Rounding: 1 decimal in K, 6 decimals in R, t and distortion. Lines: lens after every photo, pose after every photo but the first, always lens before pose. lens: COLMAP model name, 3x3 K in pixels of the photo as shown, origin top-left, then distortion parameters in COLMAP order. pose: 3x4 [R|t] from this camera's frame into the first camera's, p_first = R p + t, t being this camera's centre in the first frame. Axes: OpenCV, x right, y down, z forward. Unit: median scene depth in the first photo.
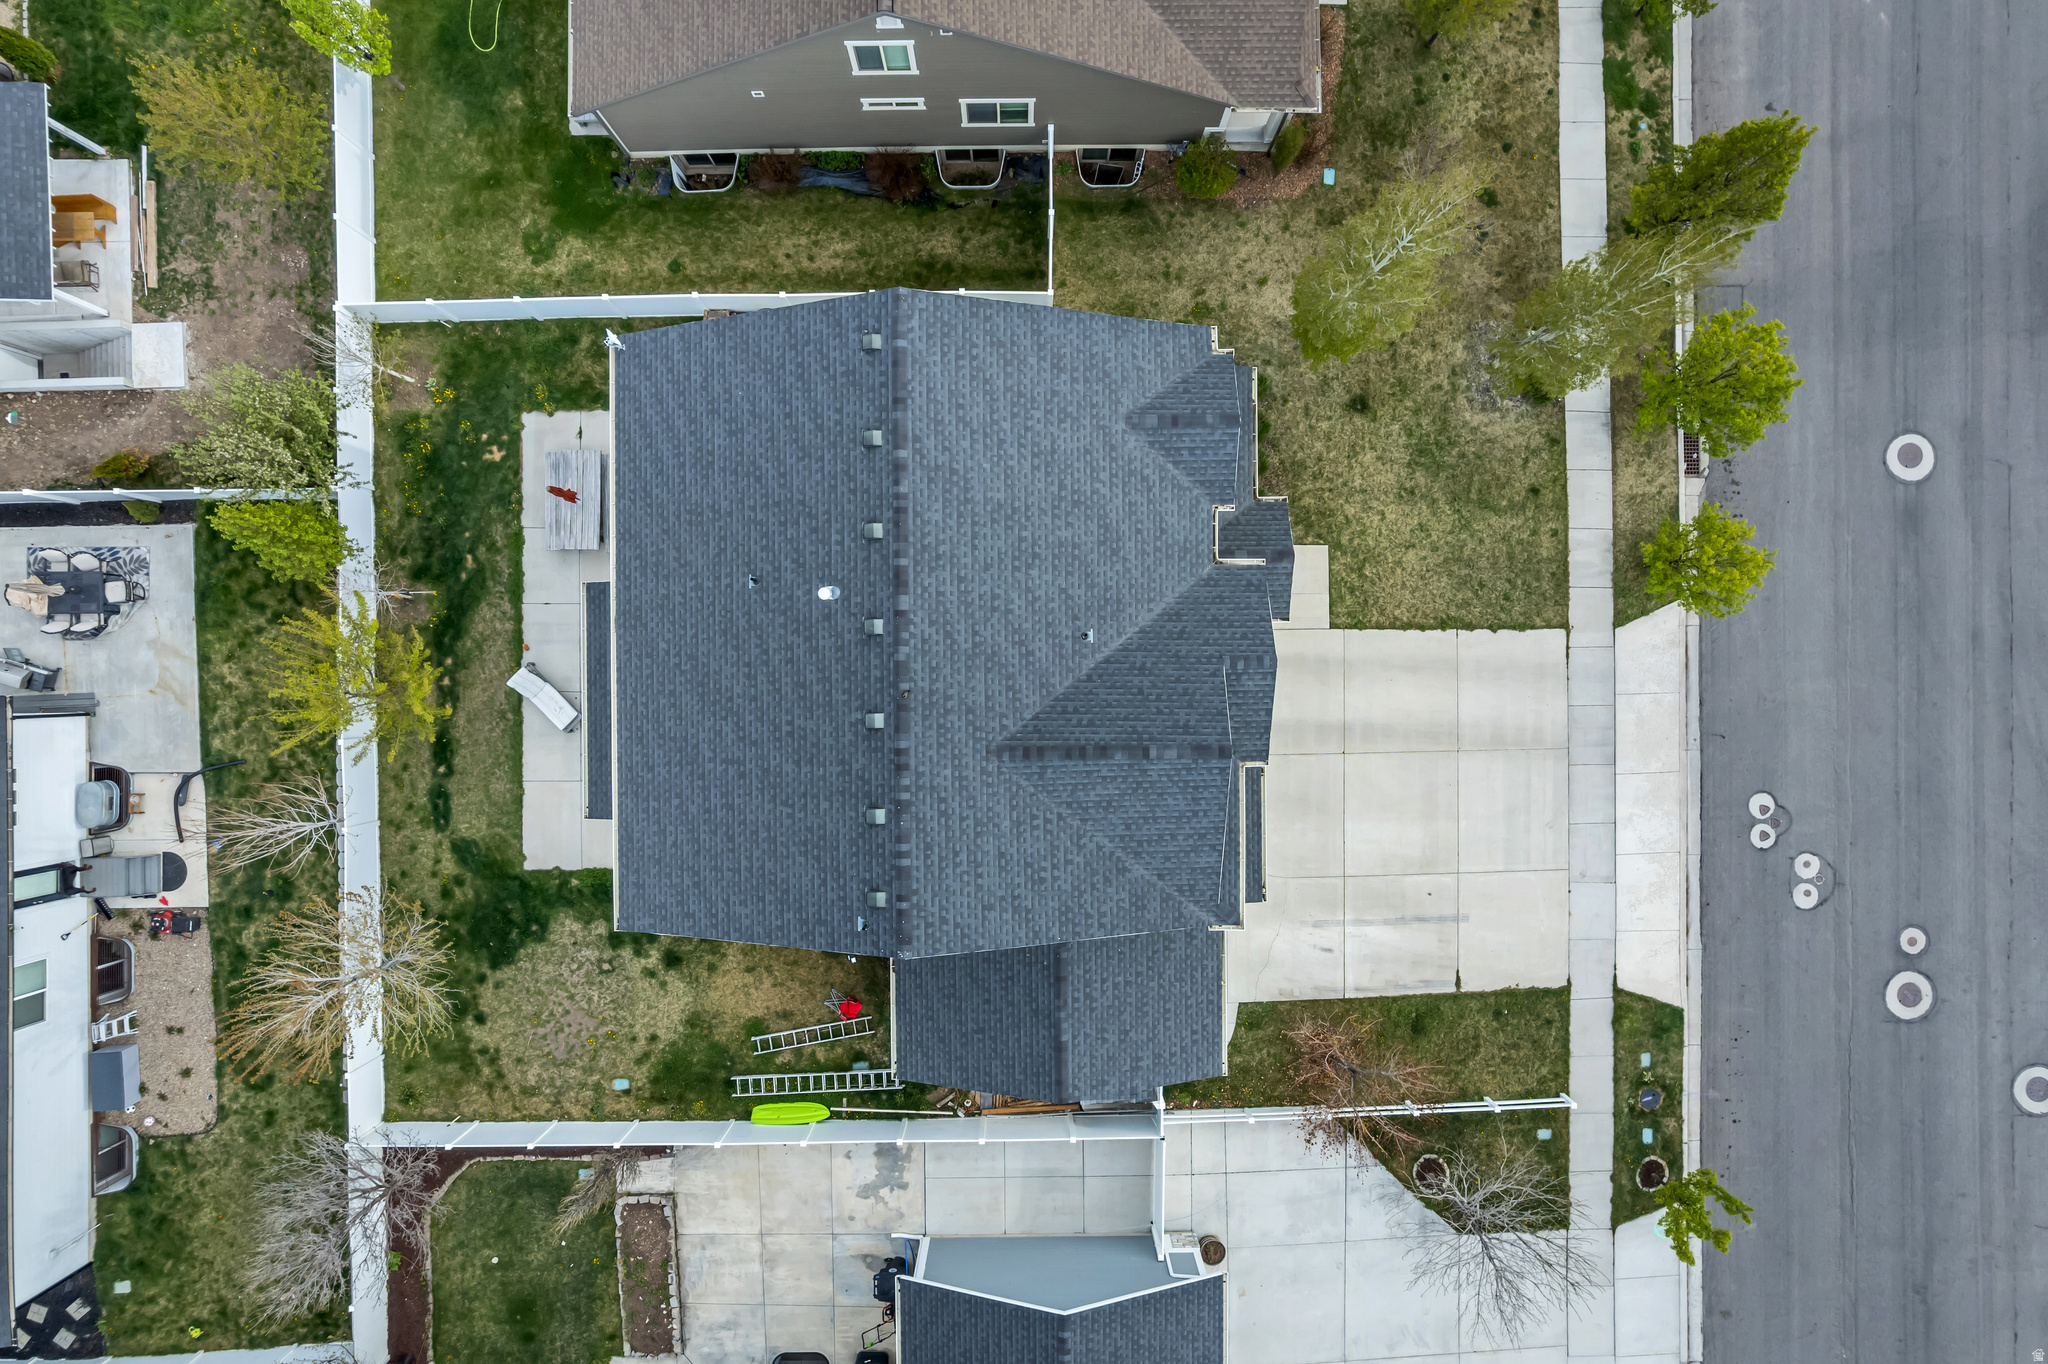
lens RADIAL K [[1318.9, 0, 1033.3], [0, 1318.9, 667.4], [0, 0, 1]] dist [-0.082707, 0.075882]
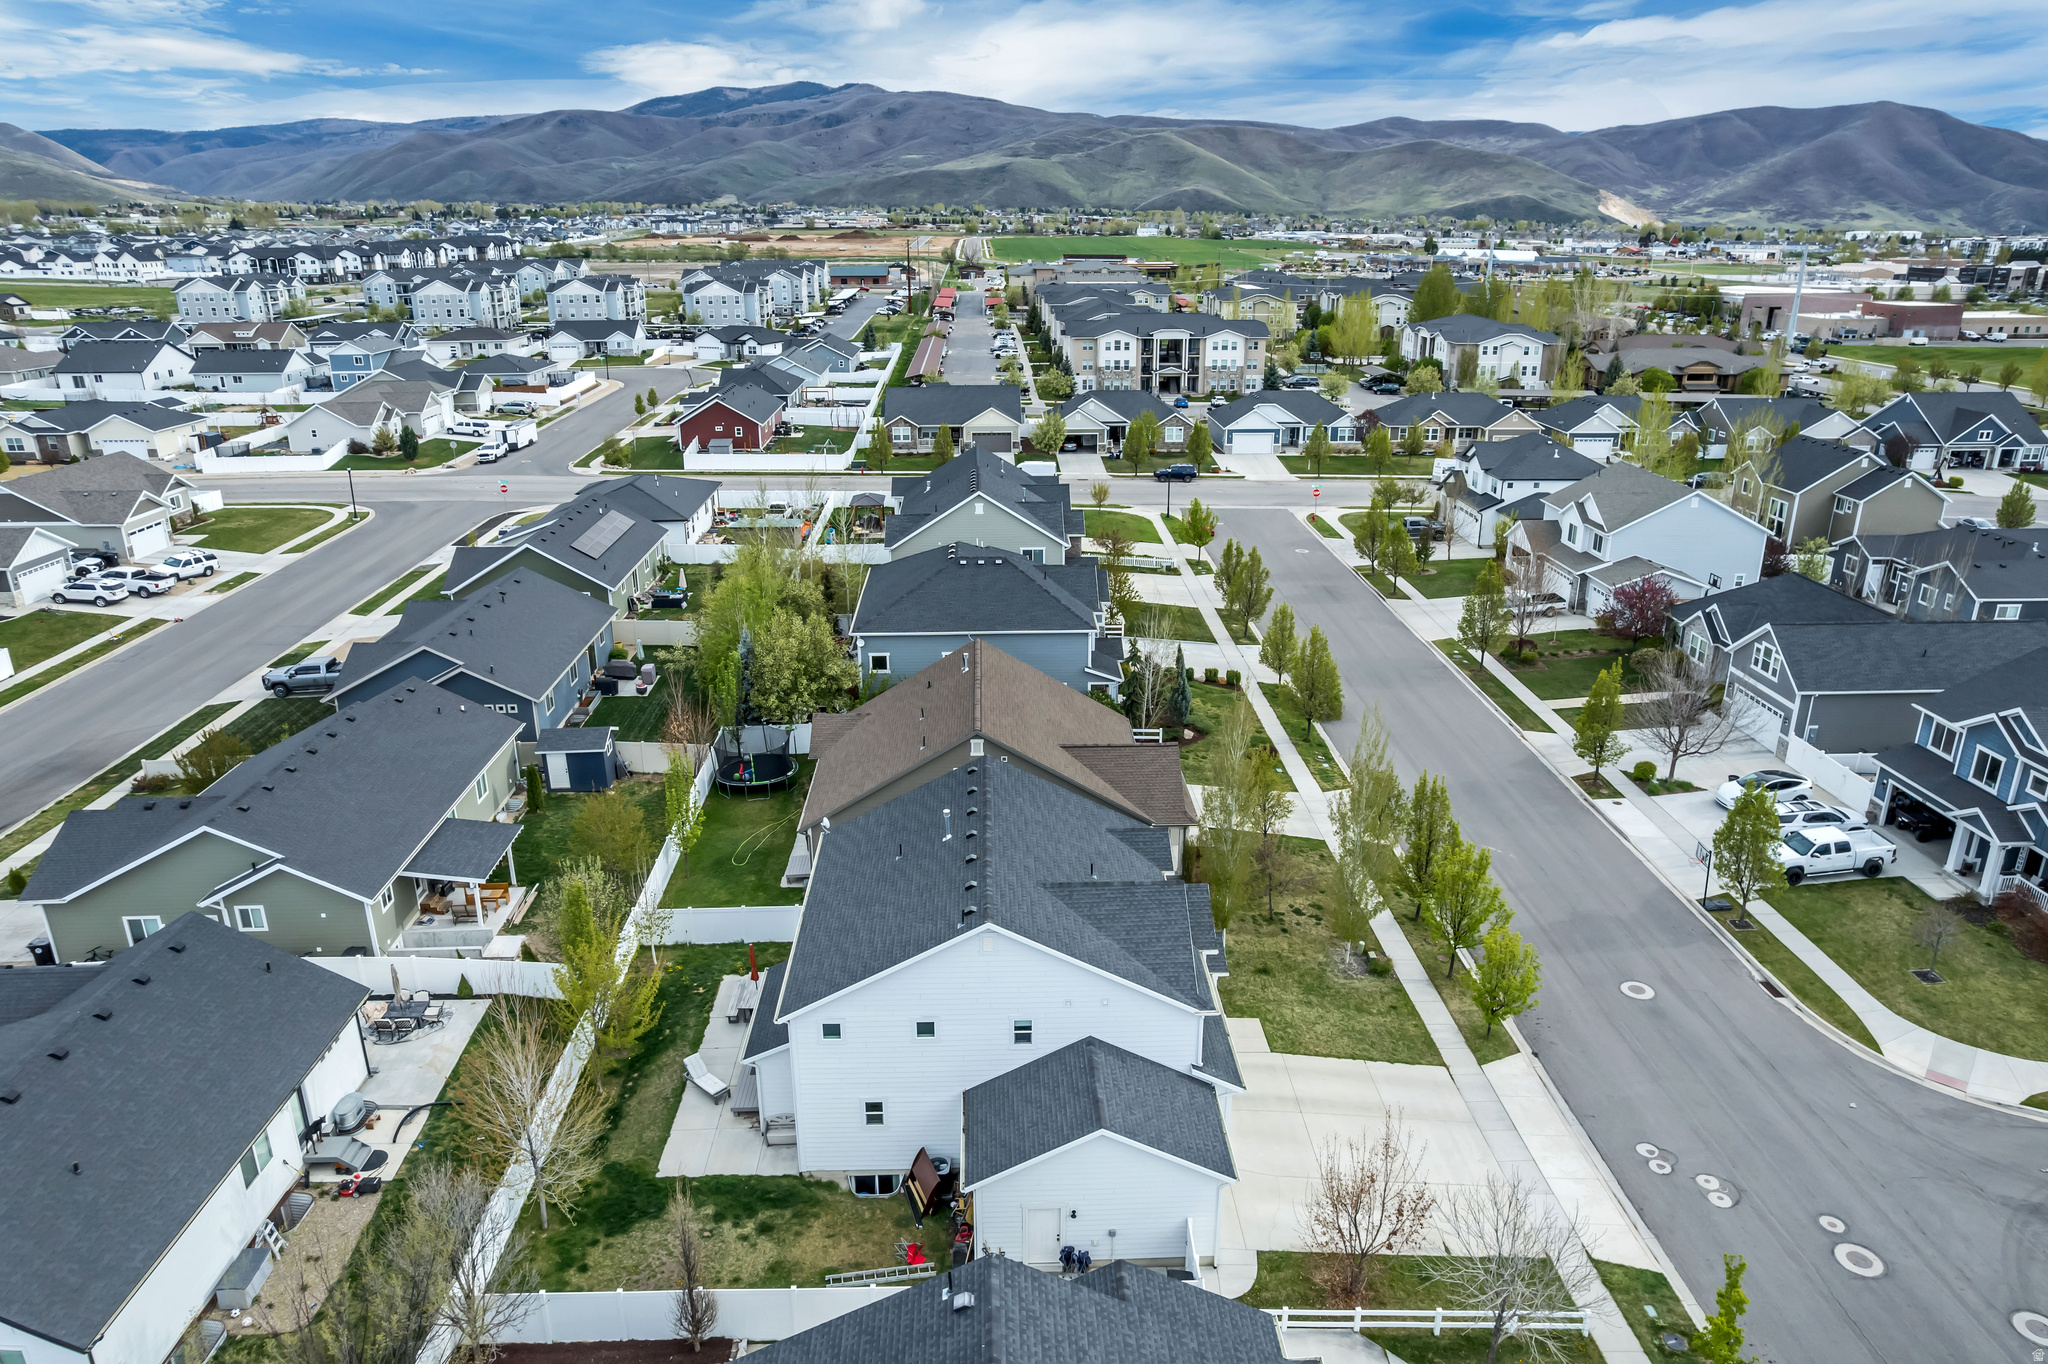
lens RADIAL K [[1318.9, 0, 1033.3], [0, 1318.9, 667.4], [0, 0, 1]] dist [-0.082707, 0.075882]
pose [[0.999573, -0.015935, 0.024486, -0.055718], [0.028356, 0.327481, -0.944432, 1.126821], [0.007031, 0.944723, 0.327793, 0.143597]]
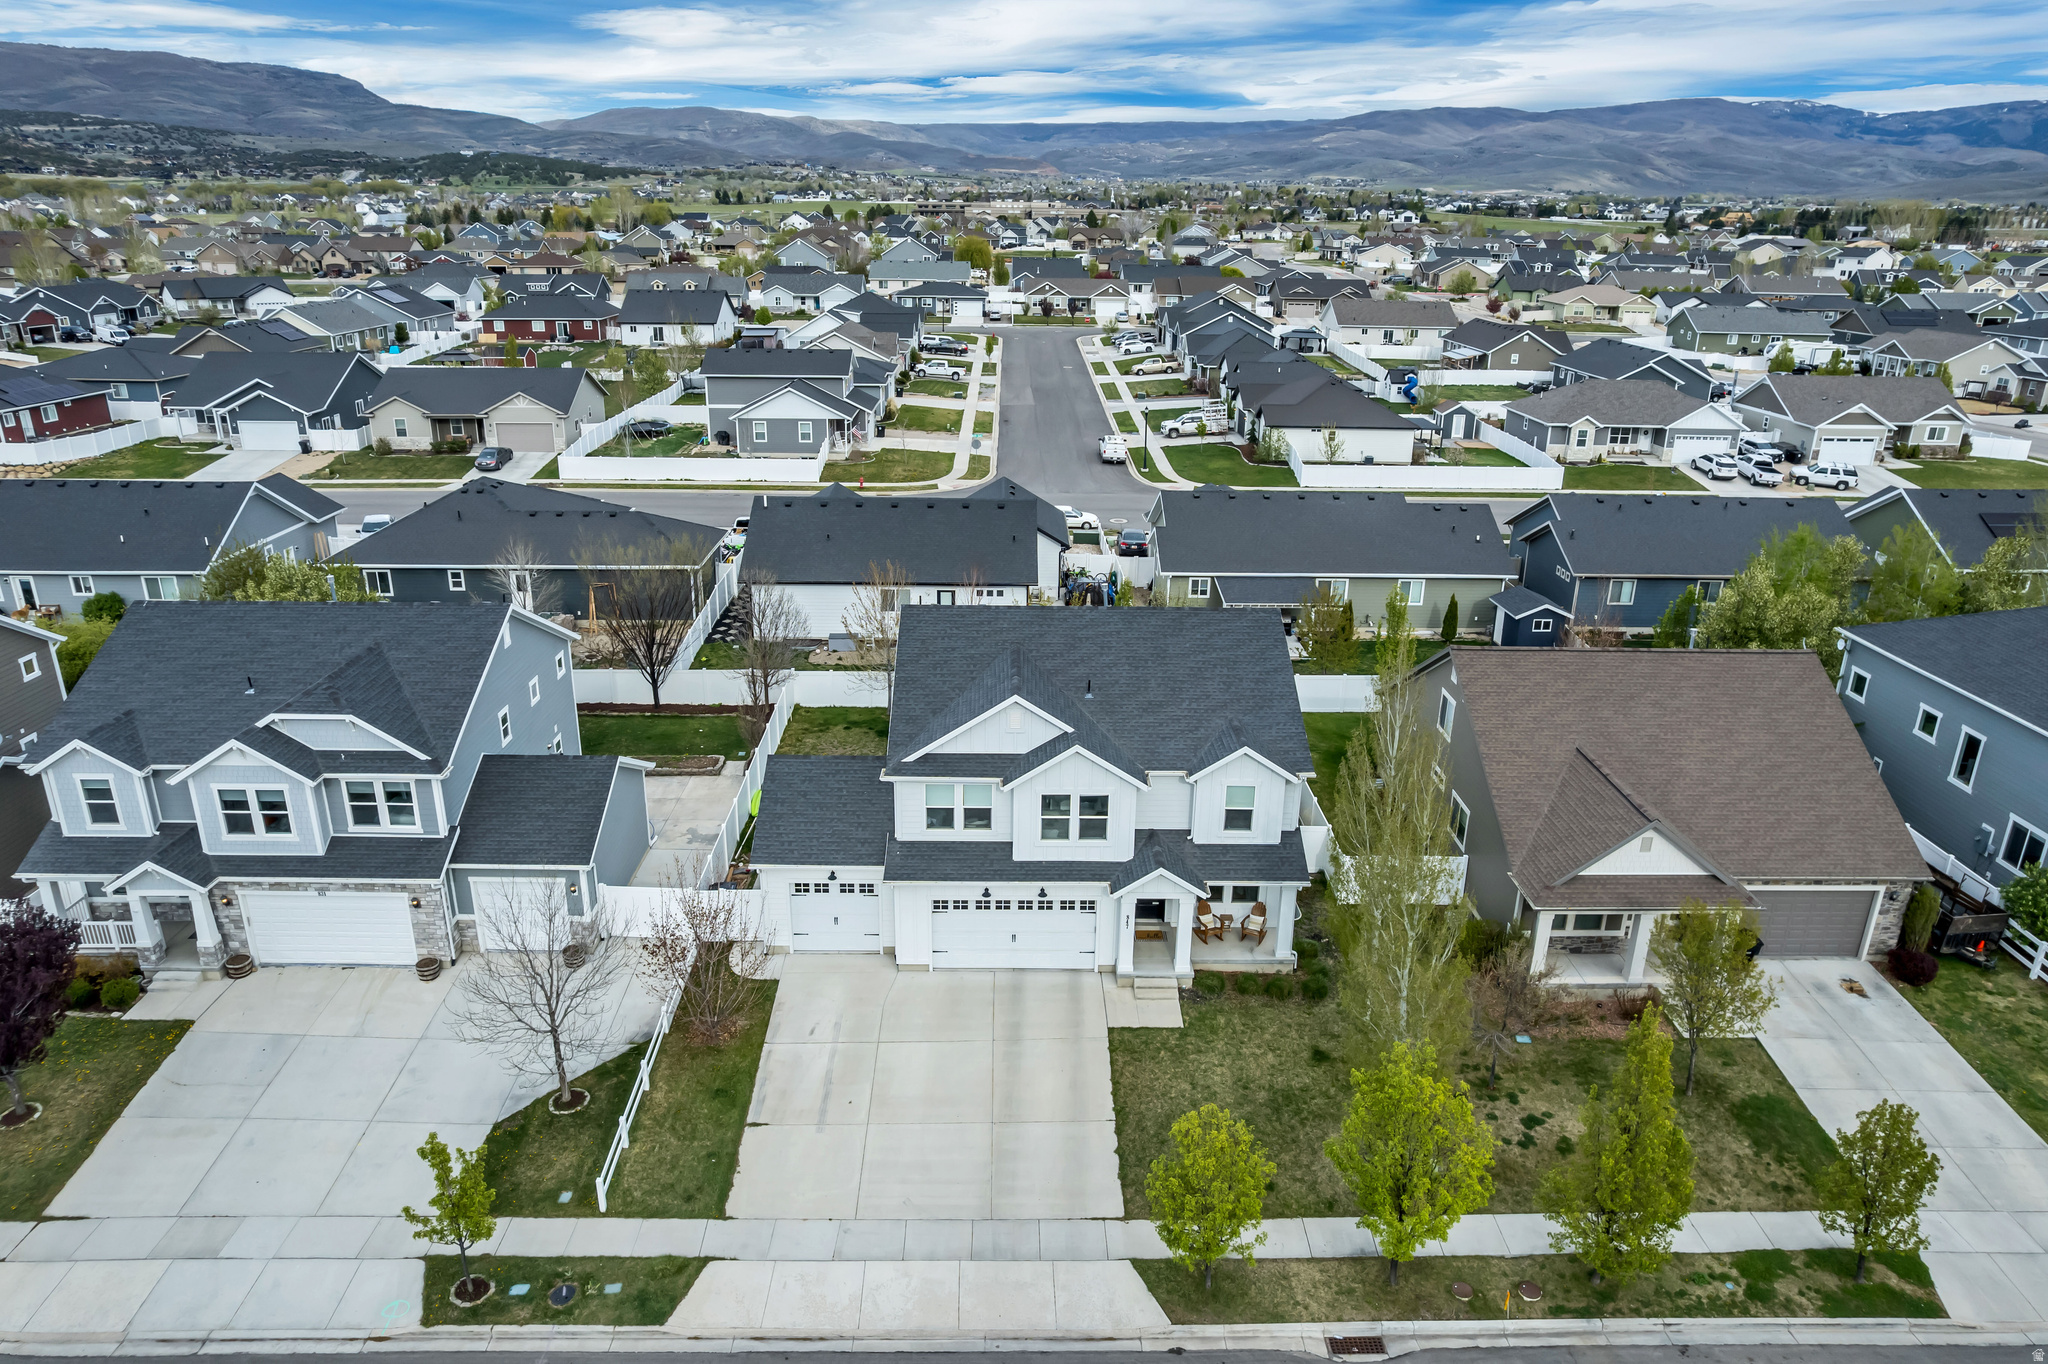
lens RADIAL K [[1318.9, 0, 1033.3], [0, 1318.9, 667.4], [0, 0, 1]] dist [-0.082707, 0.075882]
pose [[0.009499, 0.325739, -0.945412, 1.133351], [-0.999884, -0.008173, -0.012863, 0.048194], [-0.011917, 0.945424, 0.325623, 0.352178]]
